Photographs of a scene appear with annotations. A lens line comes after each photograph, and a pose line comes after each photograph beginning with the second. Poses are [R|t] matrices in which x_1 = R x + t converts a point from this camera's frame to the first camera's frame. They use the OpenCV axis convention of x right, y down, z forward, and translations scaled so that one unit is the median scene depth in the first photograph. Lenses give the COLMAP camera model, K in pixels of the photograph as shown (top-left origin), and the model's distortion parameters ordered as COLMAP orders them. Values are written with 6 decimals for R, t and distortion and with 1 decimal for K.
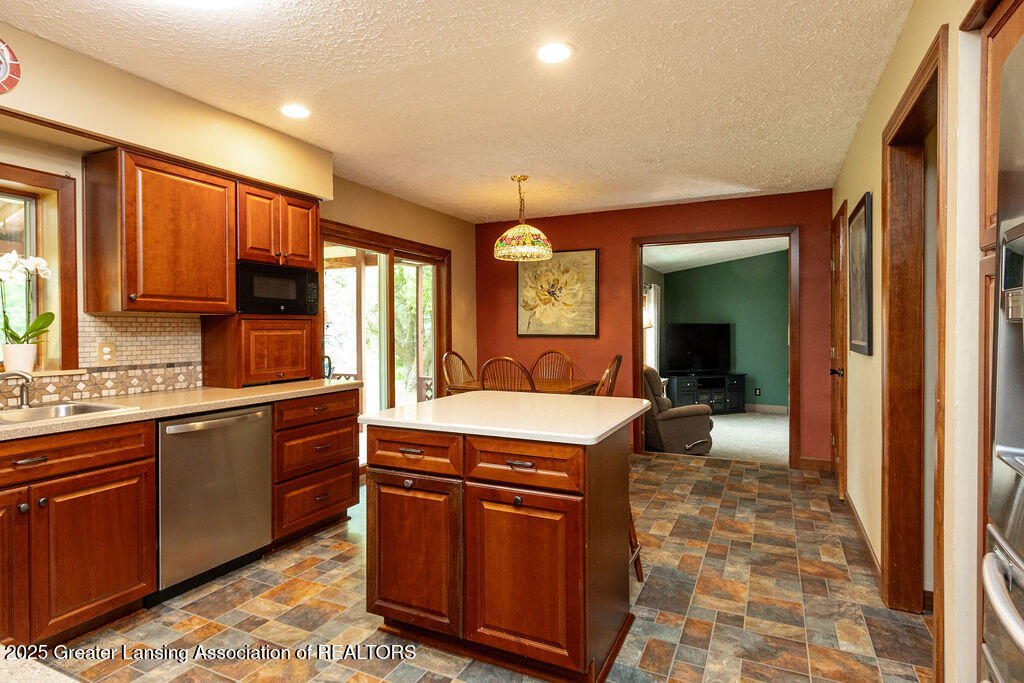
lens RADIAL K [[548.6, 0, 507.1], [0, 548.6, 336.0], [0, 0, 1]] dist [0.003190, -0.001252]
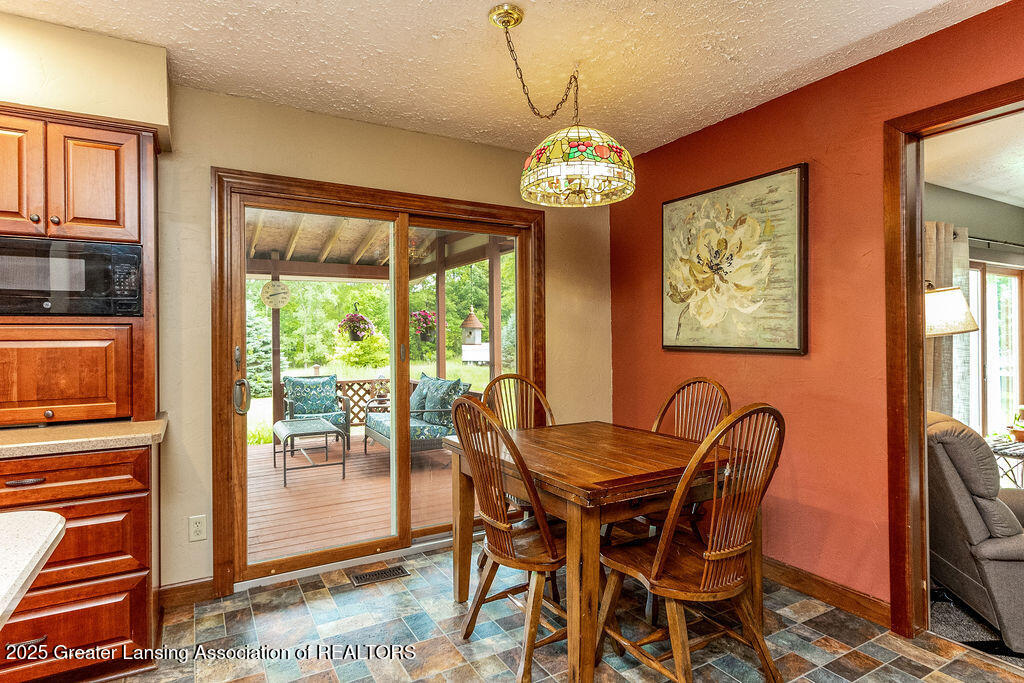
lens RADIAL K [[548.6, 0, 509.8], [0, 548.6, 336.6], [0, 0, 1]] dist [0.003190, -0.001252]
pose [[0.826220, -0.004356, -0.563331, 0.296964], [-0.002490, 0.999932, -0.011384, -0.008228], [0.563342, 0.010808, 0.826153, 0.635691]]
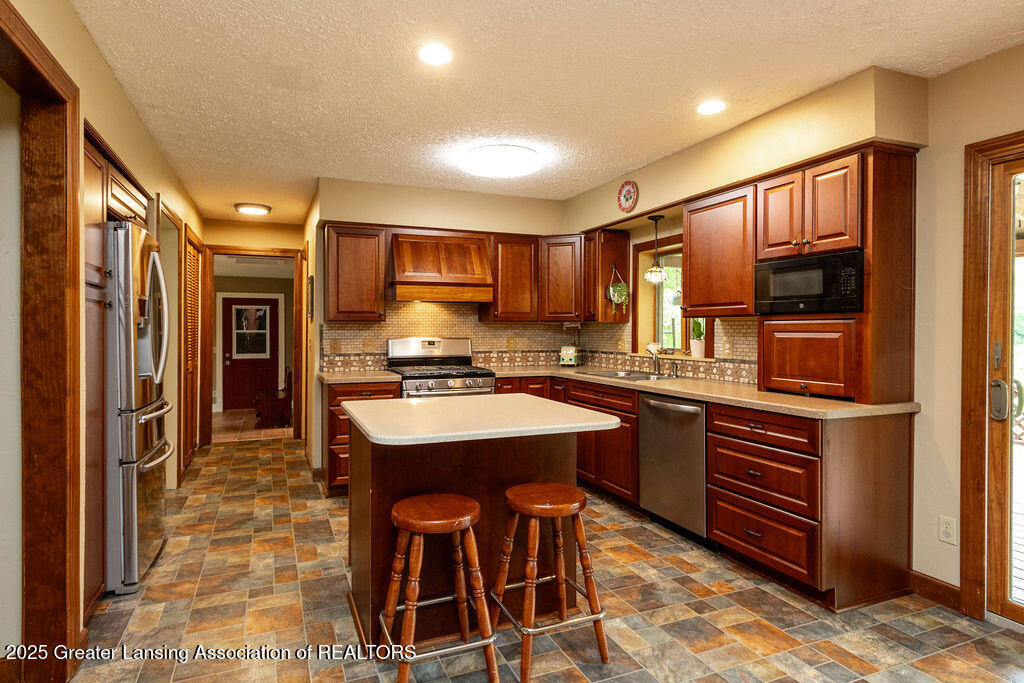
lens RADIAL K [[548.6, 0, 504.1], [0, 548.6, 332.3], [0, 0, 1]] dist [0.003190, -0.001252]
pose [[-0.657593, 0.001788, -0.753372, 0.406265], [-0.013864, 0.999799, 0.014474, -0.012882], [0.753246, 0.019963, -0.657436, 0.943942]]
